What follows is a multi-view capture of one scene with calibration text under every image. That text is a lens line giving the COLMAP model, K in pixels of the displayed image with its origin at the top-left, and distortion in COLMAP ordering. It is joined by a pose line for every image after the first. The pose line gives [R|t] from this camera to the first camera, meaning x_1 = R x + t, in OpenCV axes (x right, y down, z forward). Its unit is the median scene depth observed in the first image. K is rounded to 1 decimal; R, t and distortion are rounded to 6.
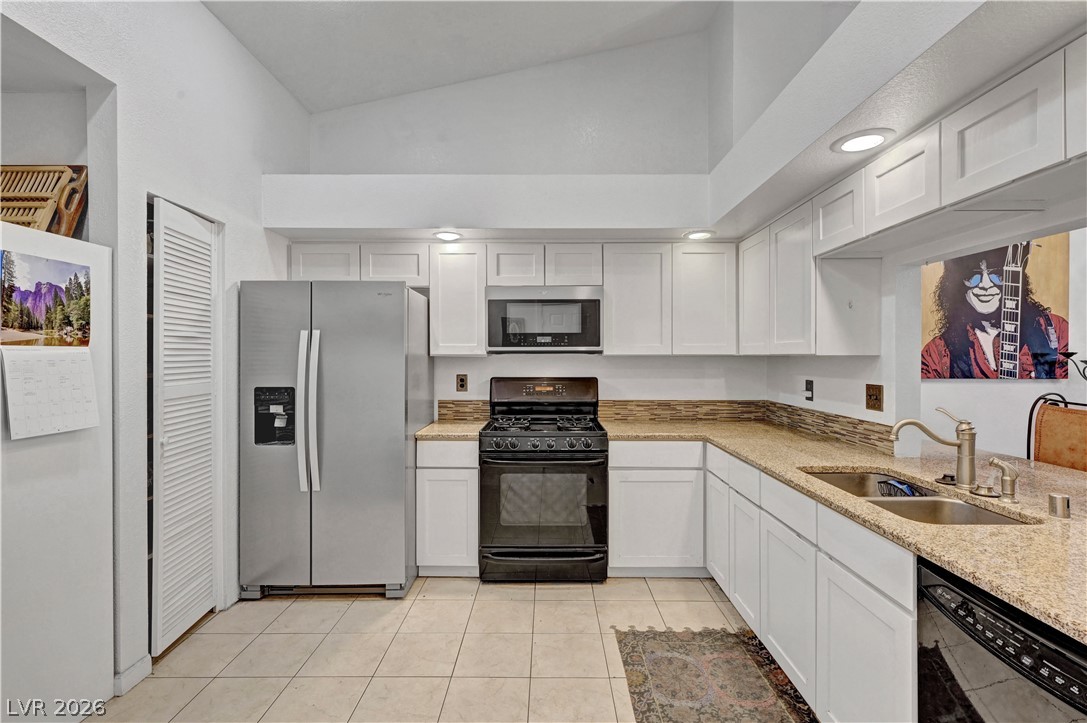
lens RADIAL K [[493.6, 0, 548.7], [0, 493.6, 355.8], [0, 0, 1]] dist [-0.001296, -0.000017]
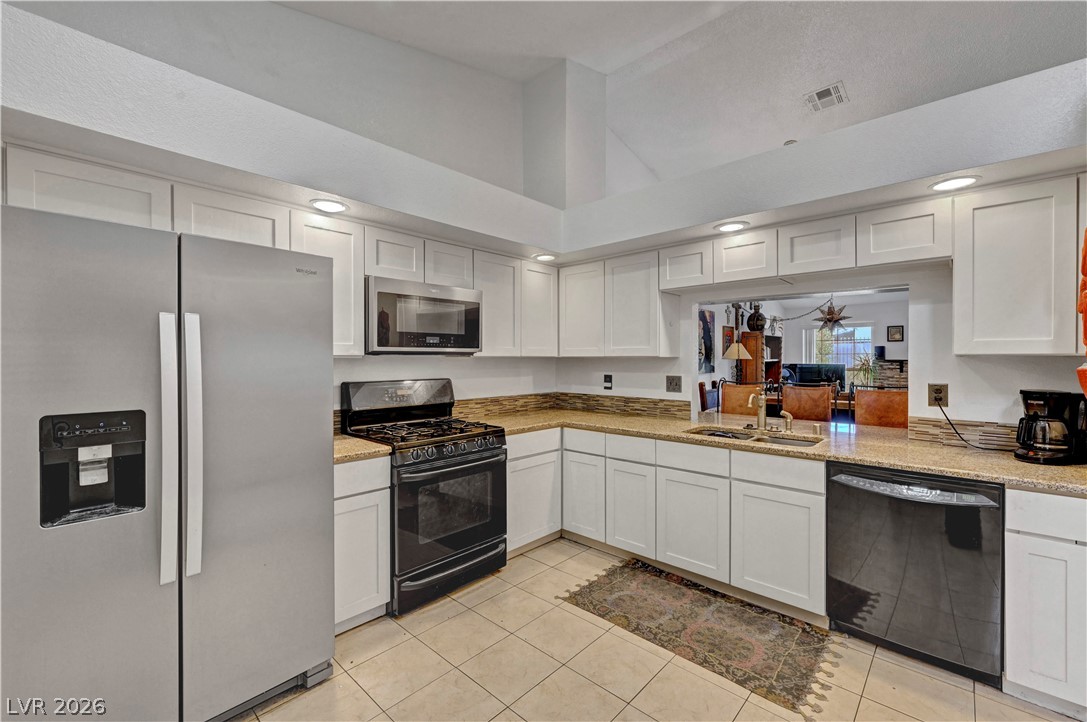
lens RADIAL K [[449.3, 0, 548.6], [0, 449.3, 358.7], [0, 0, 1]] dist [-0.000536, -0.000014]
pose [[0.675320, -0.000430, 0.737524, -0.446224], [-0.000407, 0.999999, 0.000955, 0.002094], [-0.737524, -0.000946, 0.675320, 0.223685]]
